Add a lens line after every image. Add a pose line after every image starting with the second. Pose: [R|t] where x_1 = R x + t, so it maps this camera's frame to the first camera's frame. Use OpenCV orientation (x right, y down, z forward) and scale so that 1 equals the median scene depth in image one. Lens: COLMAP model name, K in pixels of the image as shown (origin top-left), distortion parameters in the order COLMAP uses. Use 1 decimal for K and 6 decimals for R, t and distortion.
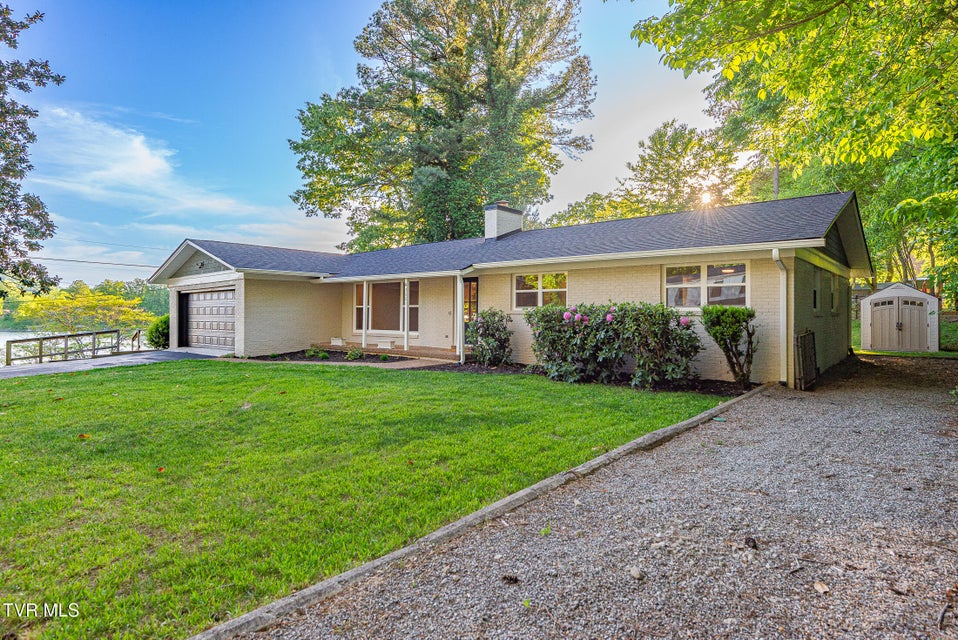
lens RADIAL K [[511.4, 0, 480.1], [0, 511.4, 311.0], [0, 0, 1]] dist [0.011114, -0.001817]
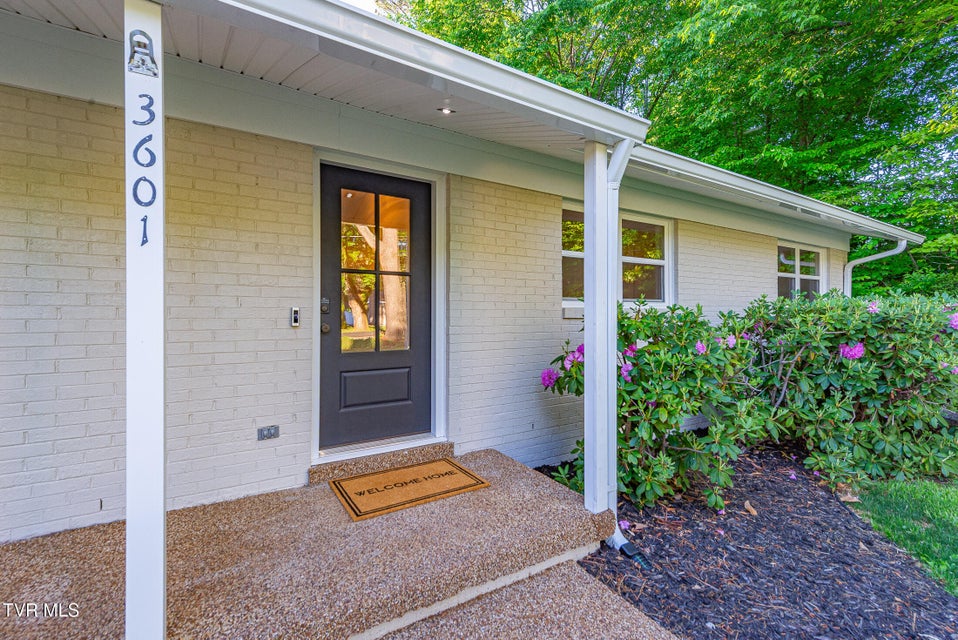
lens RADIAL K [[427.5, 0, 475.2], [0, 427.5, 308.3], [0, 0, 1]] dist [0.003663, 0.000295]
pose [[0.307702, -0.001627, 0.951481, -0.203127], [-0.012391, 0.999907, 0.005717, -0.001882], [-0.951402, -0.013549, 0.307654, 0.875971]]
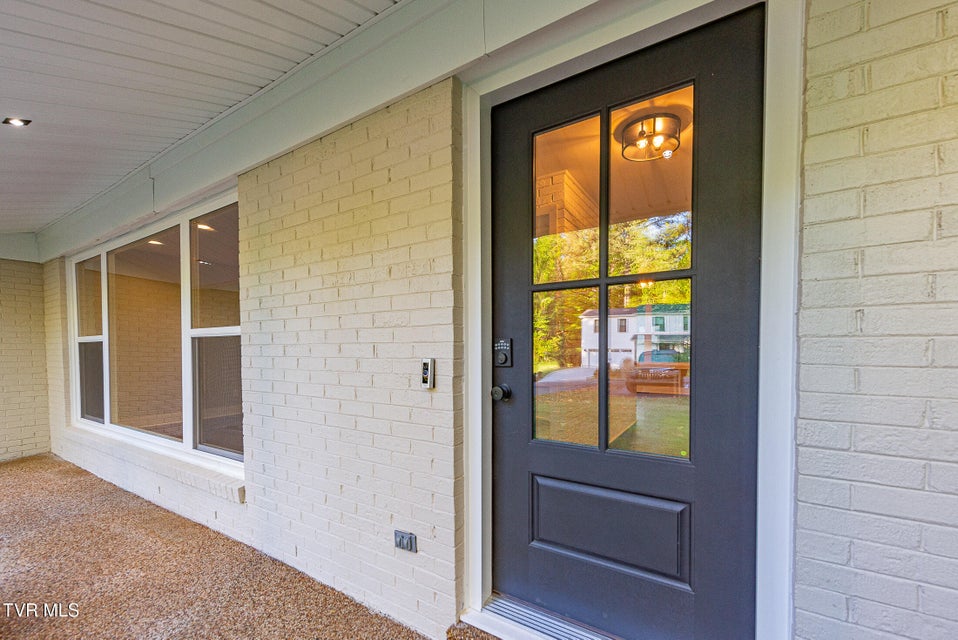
lens RADIAL K [[383.9, 0, 479.6], [0, 383.9, 362.8], [0, 0, 1]] dist [0.003017, 0.000135]
pose [[0.989612, -0.008491, 0.143514, -0.060424], [0.002928, 0.999237, 0.038936, -0.002991], [-0.143735, -0.038111, 0.988882, 0.901617]]
